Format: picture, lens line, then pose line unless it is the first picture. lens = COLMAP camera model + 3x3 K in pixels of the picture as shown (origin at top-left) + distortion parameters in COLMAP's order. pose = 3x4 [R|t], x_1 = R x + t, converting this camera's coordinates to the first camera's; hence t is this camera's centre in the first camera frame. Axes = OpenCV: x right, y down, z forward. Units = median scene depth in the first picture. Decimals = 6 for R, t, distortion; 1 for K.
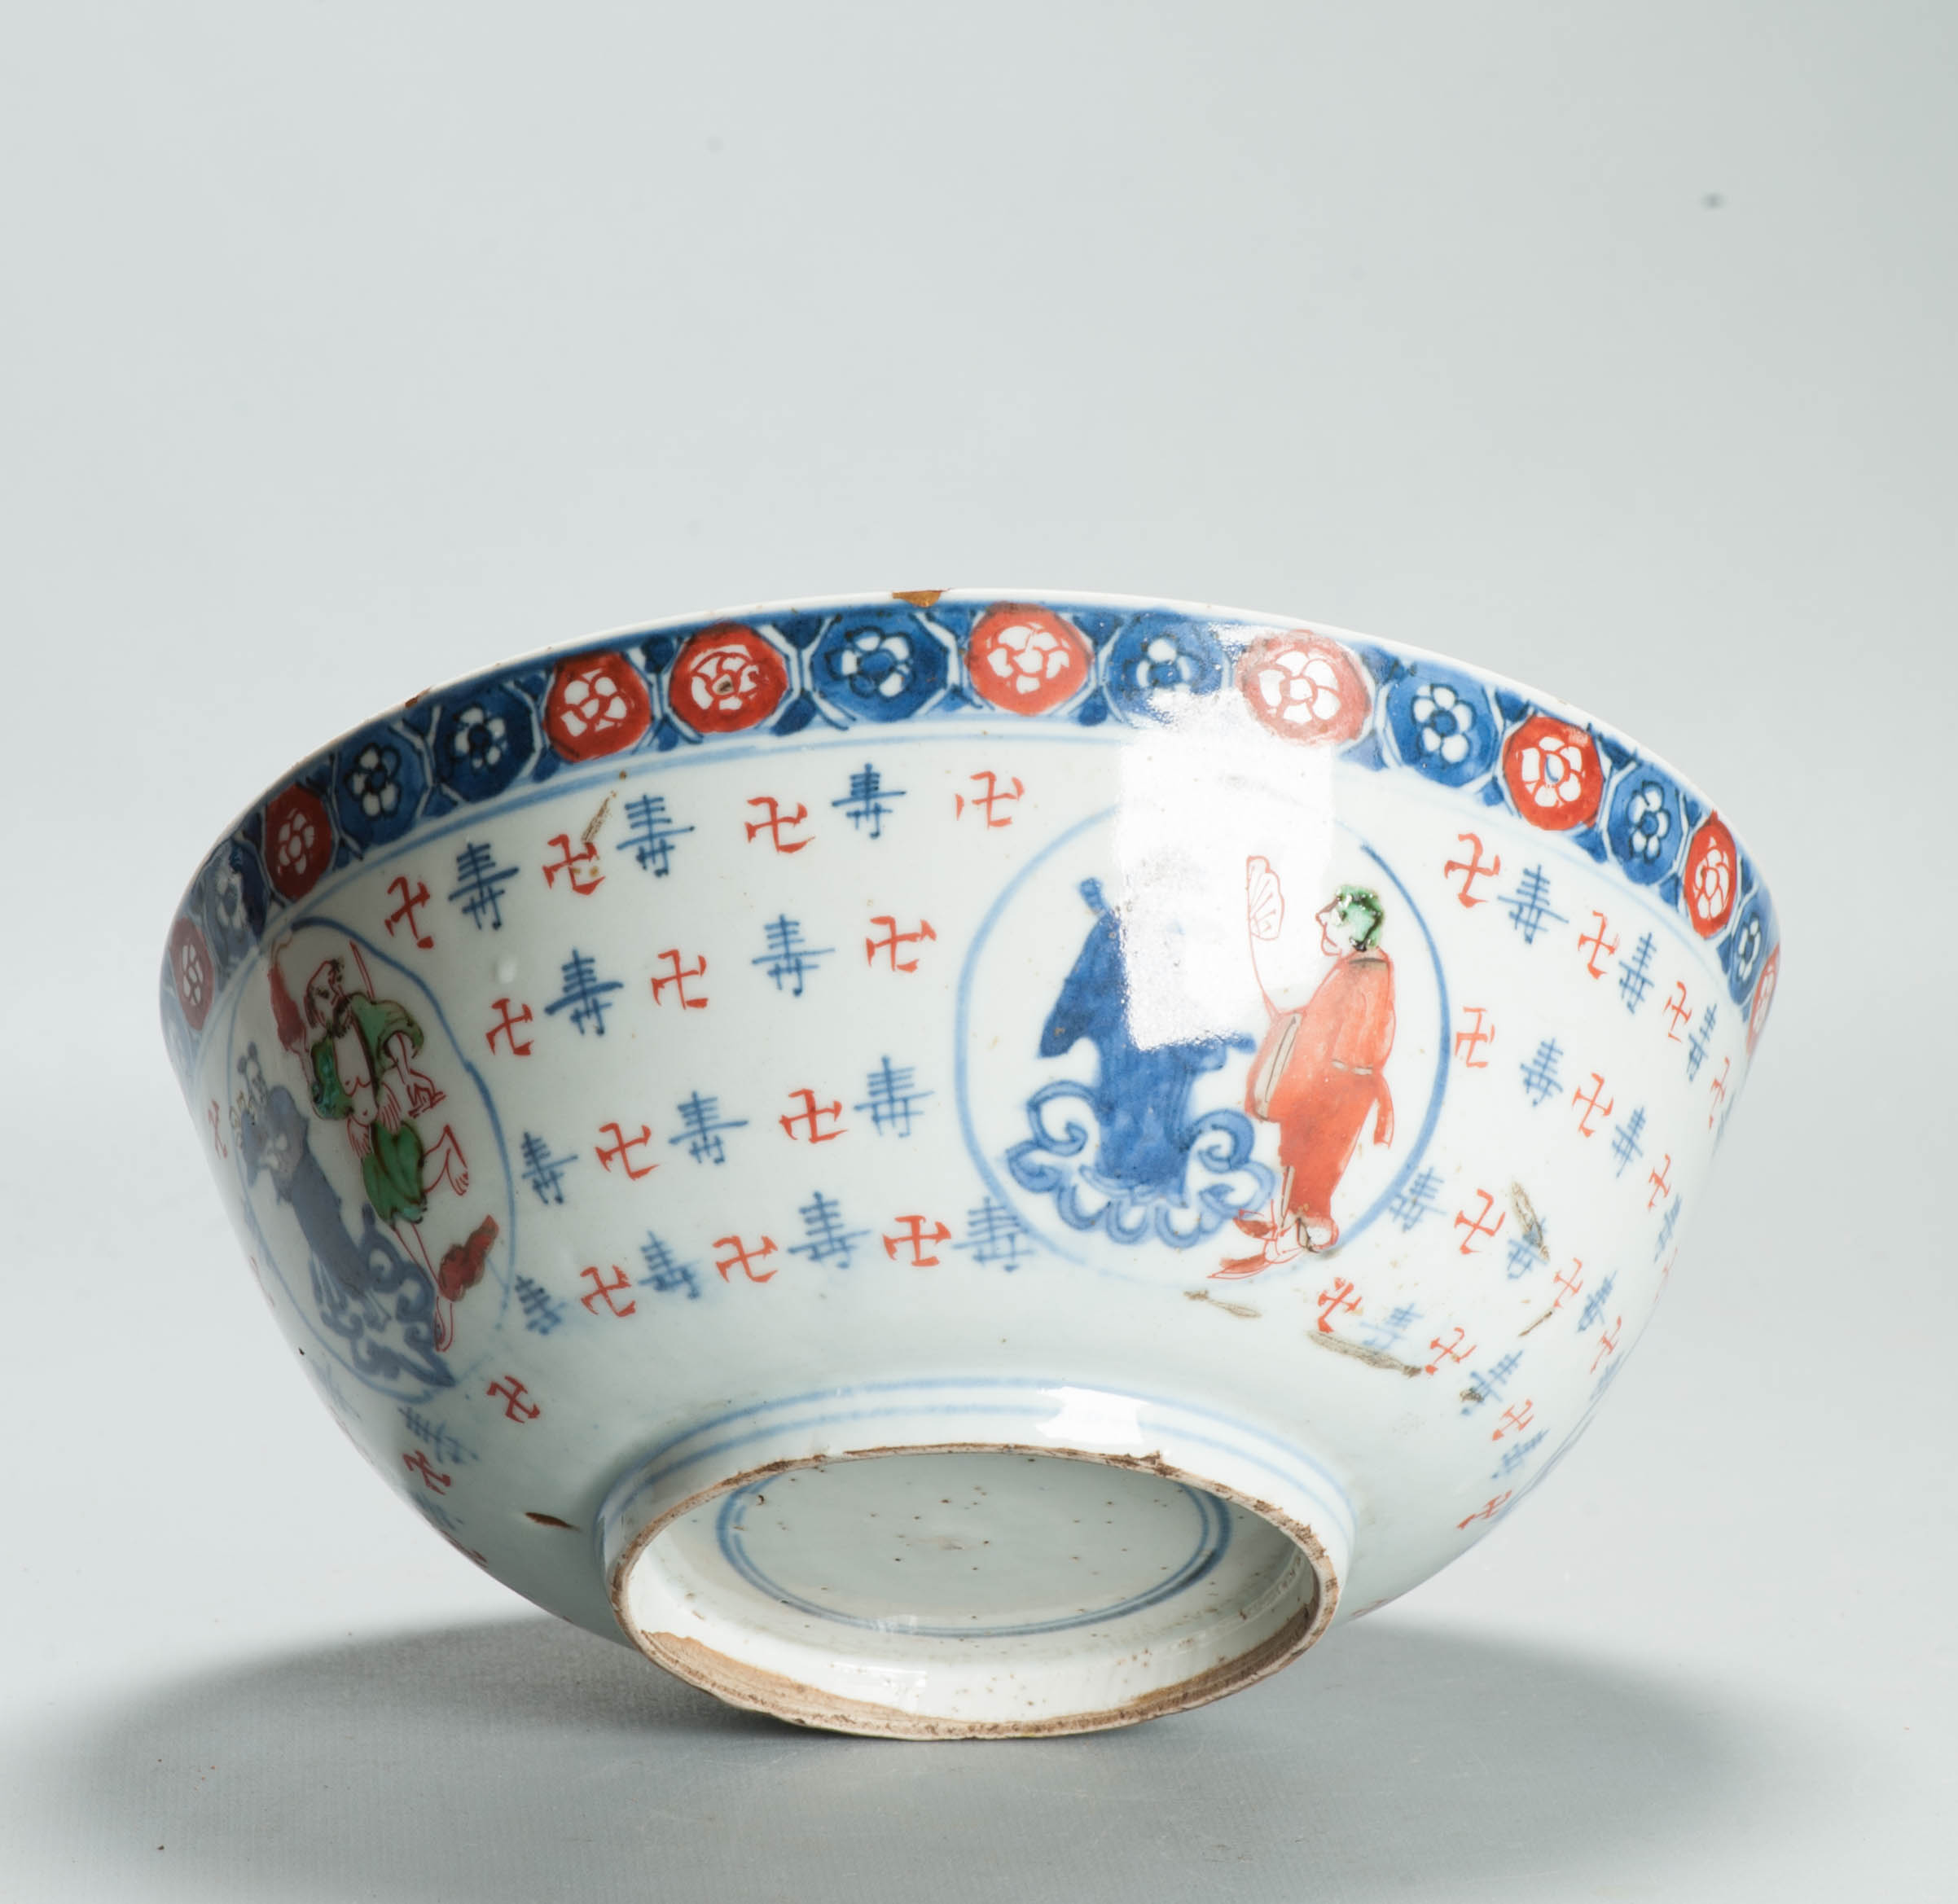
lens RADIAL K [[10401.4, 0, 979.0], [0, 10401.4, 952.0], [0, 0, 1]] dist [0.001877, 17.604826]
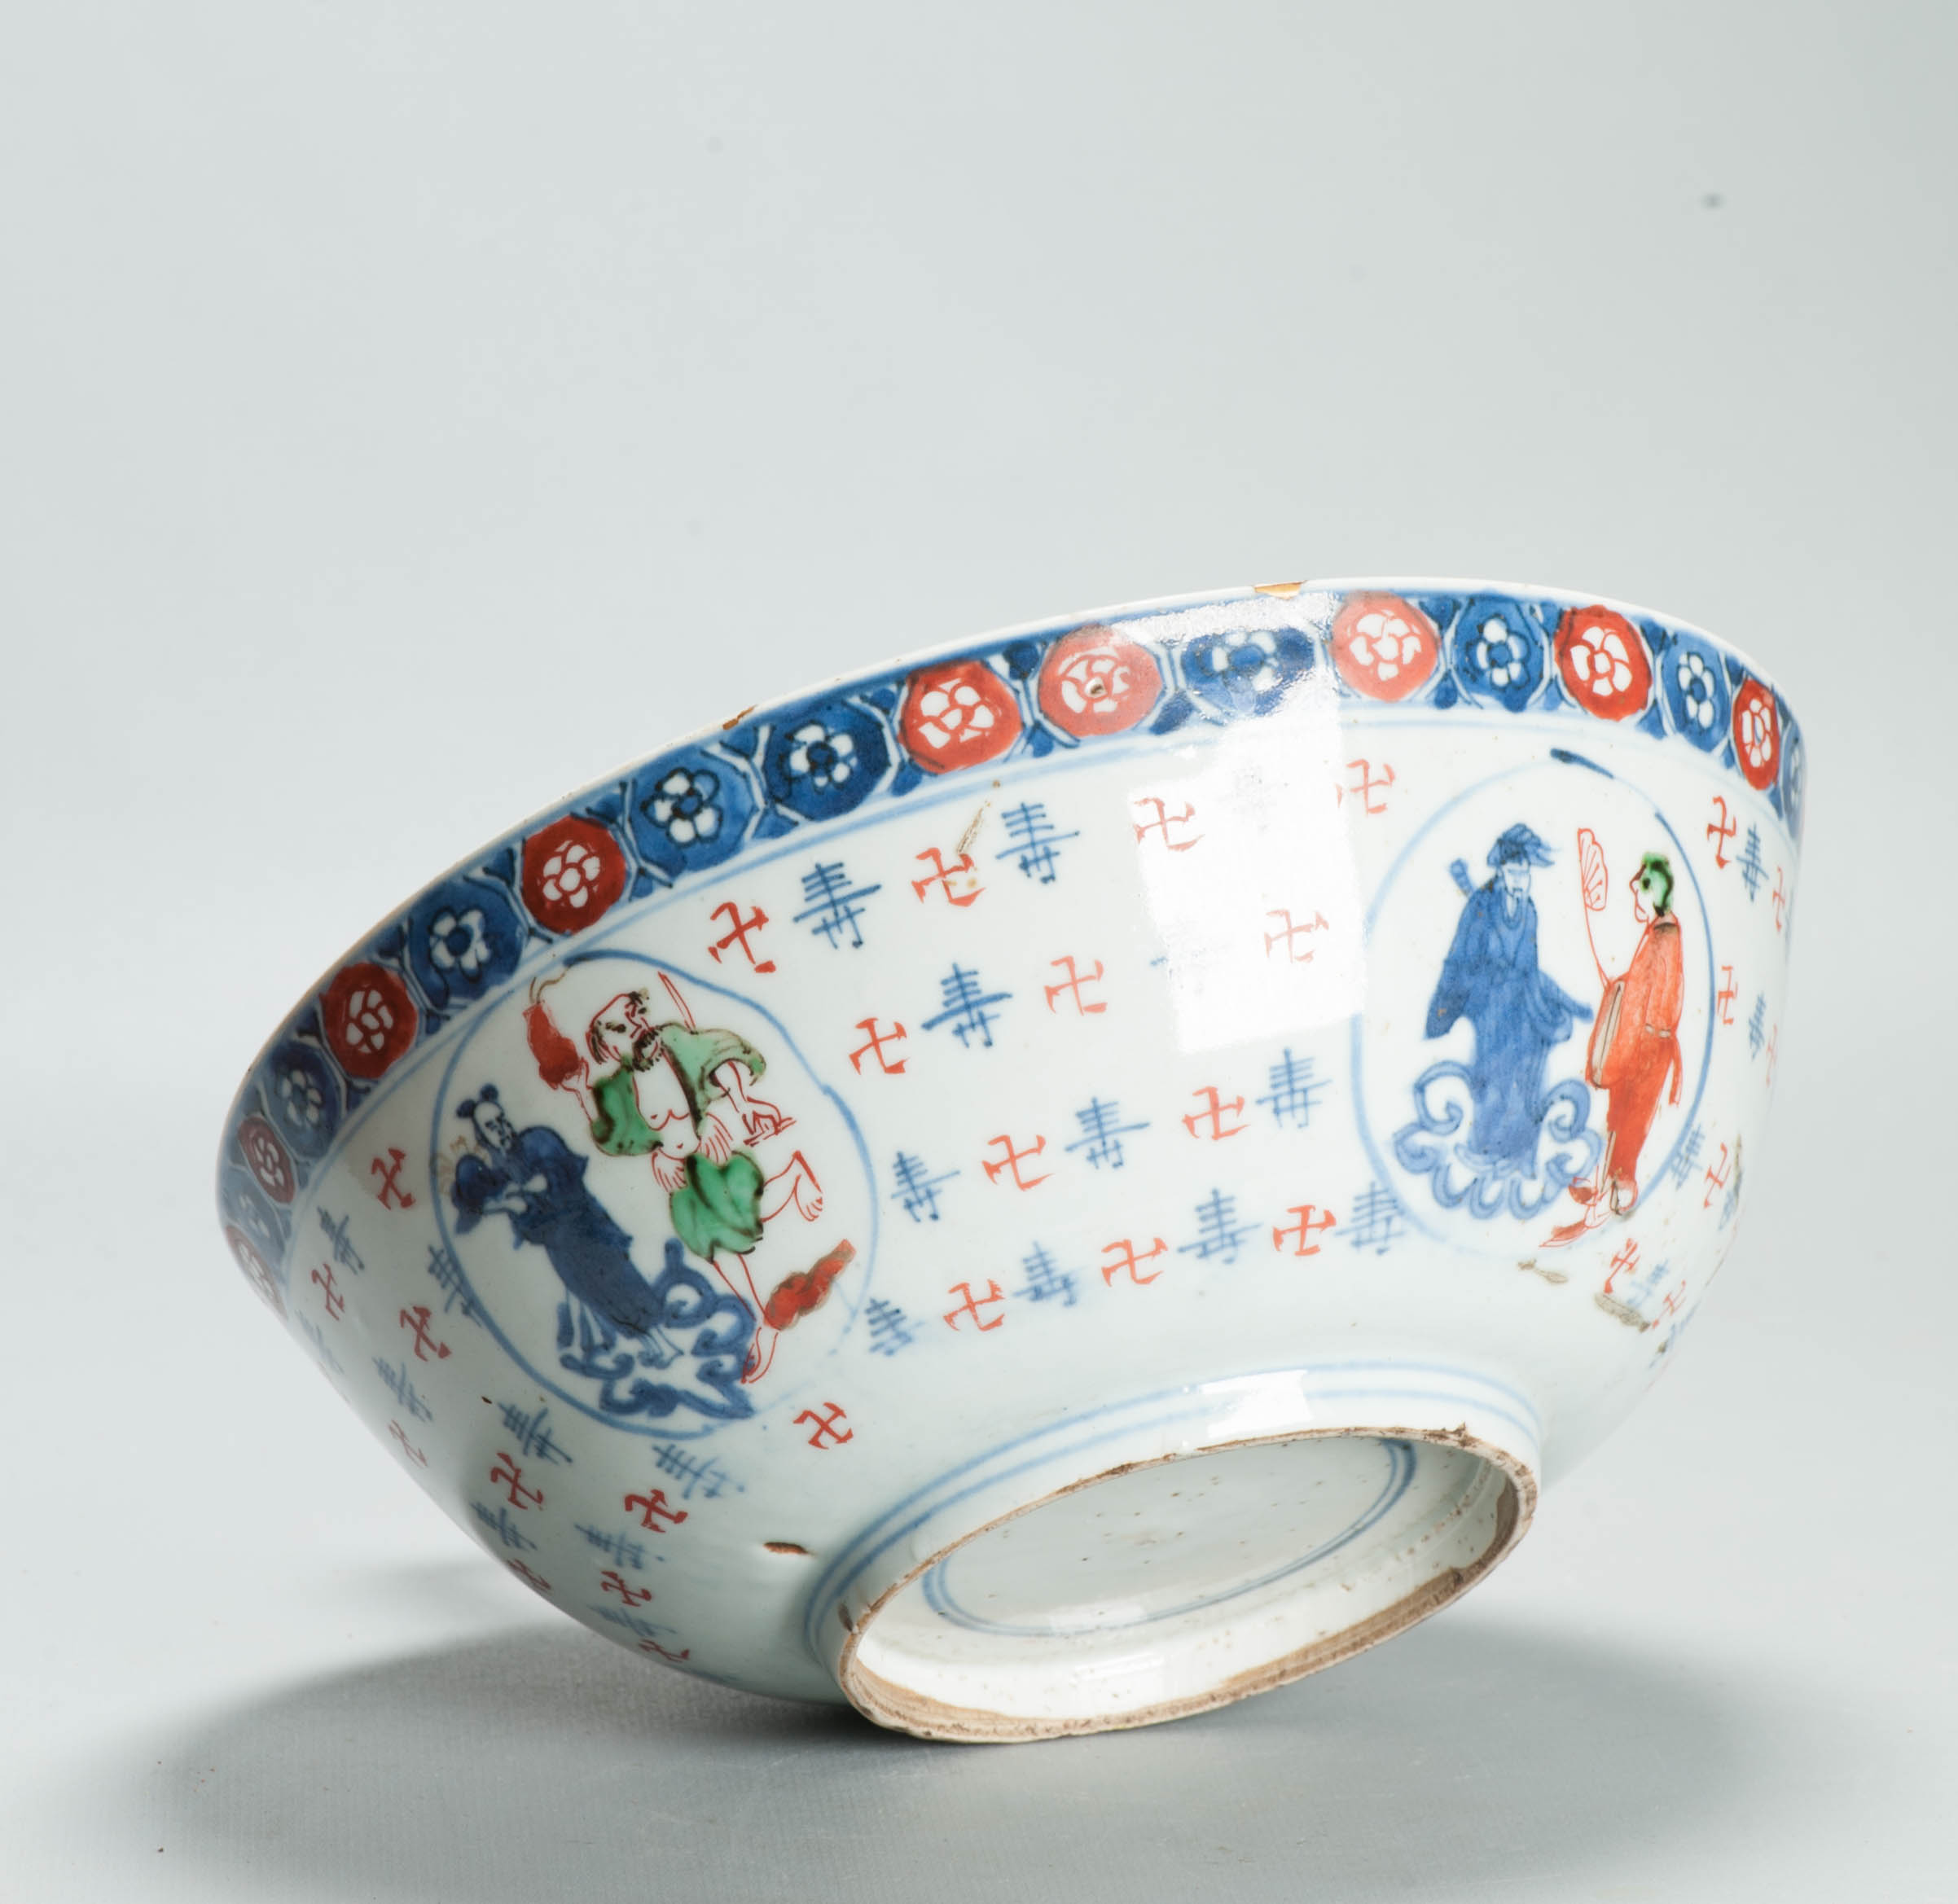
lens RADIAL K [[10401.4, 0, 979.0], [0, 10401.4, 952.0], [0, 0, 1]] dist [0.001877, 17.604826]
pose [[0.906589, -0.061543, 0.417503, -0.448721], [0.062009, 0.997998, 0.012462, -0.013425], [-0.417434, 0.014591, 0.908590, 0.099723]]
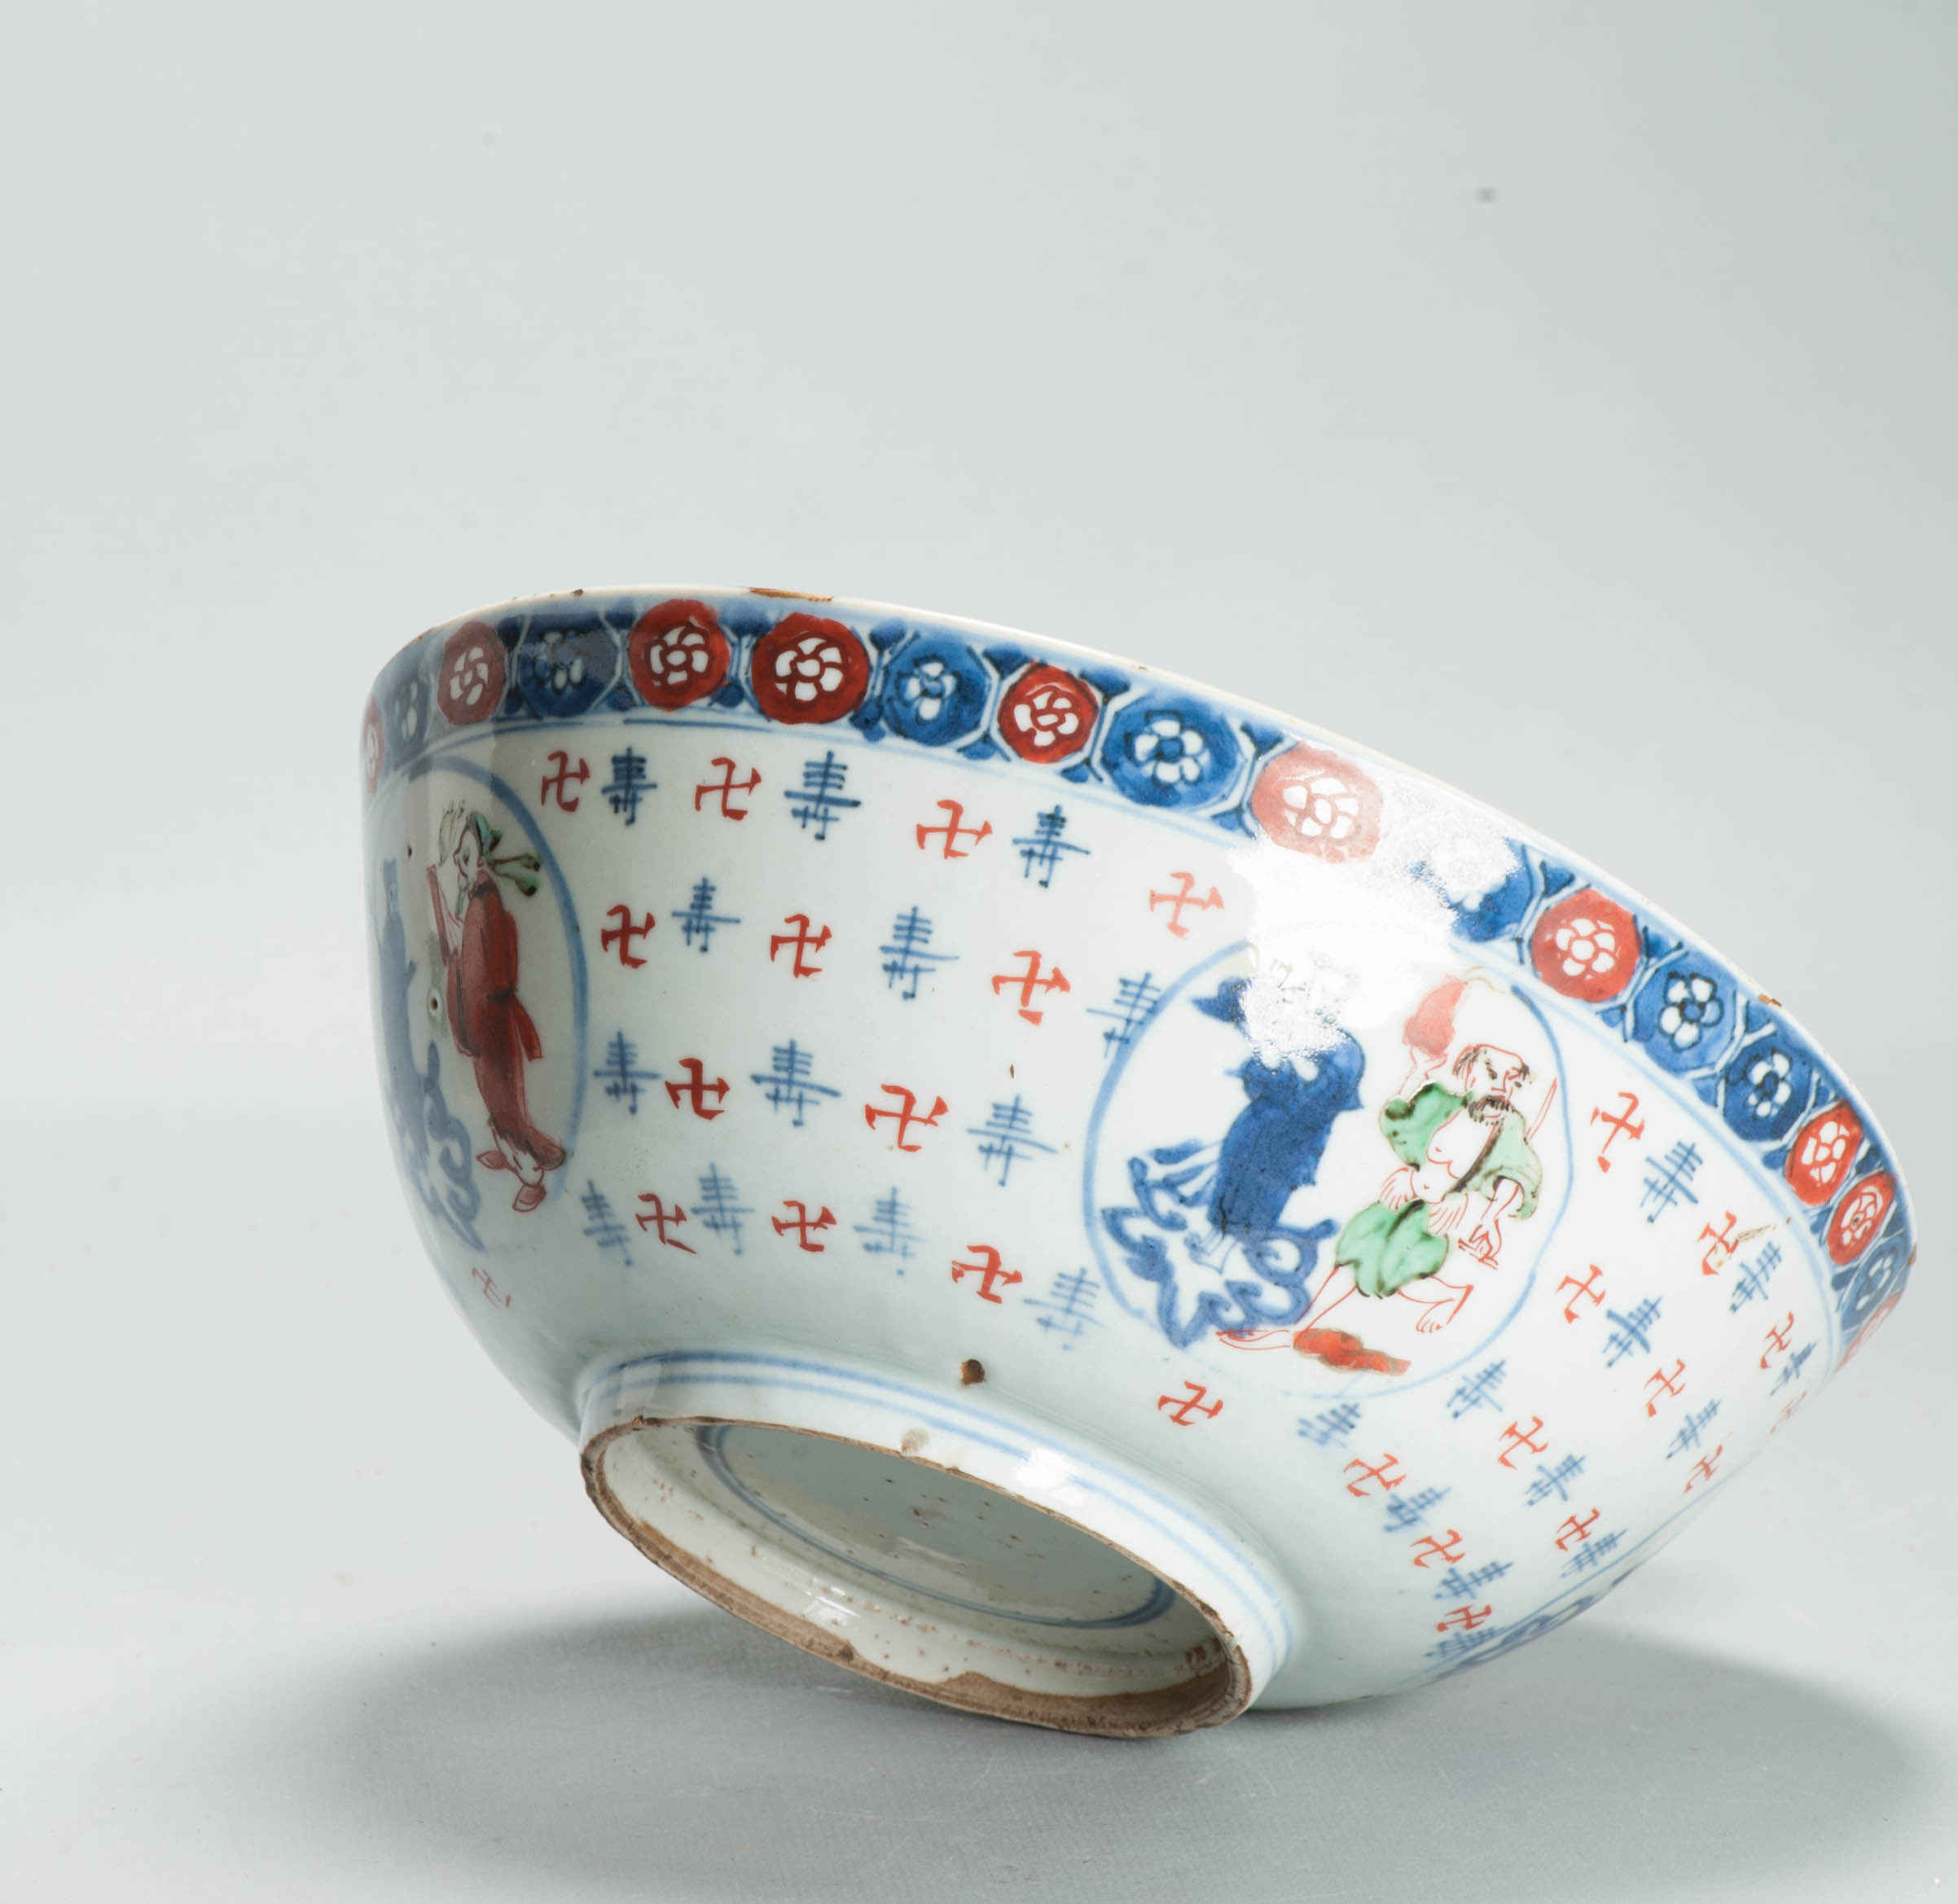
lens RADIAL K [[10401.4, 0, 979.0], [0, 10401.4, 952.0], [0, 0, 1]] dist [0.001877, 17.604826]
pose [[-0.041803, 0.380448, 0.923857, -0.996363], [-0.726484, 0.623219, -0.289516, 0.324309], [-0.685911, -0.683270, 0.250337, 0.810242]]
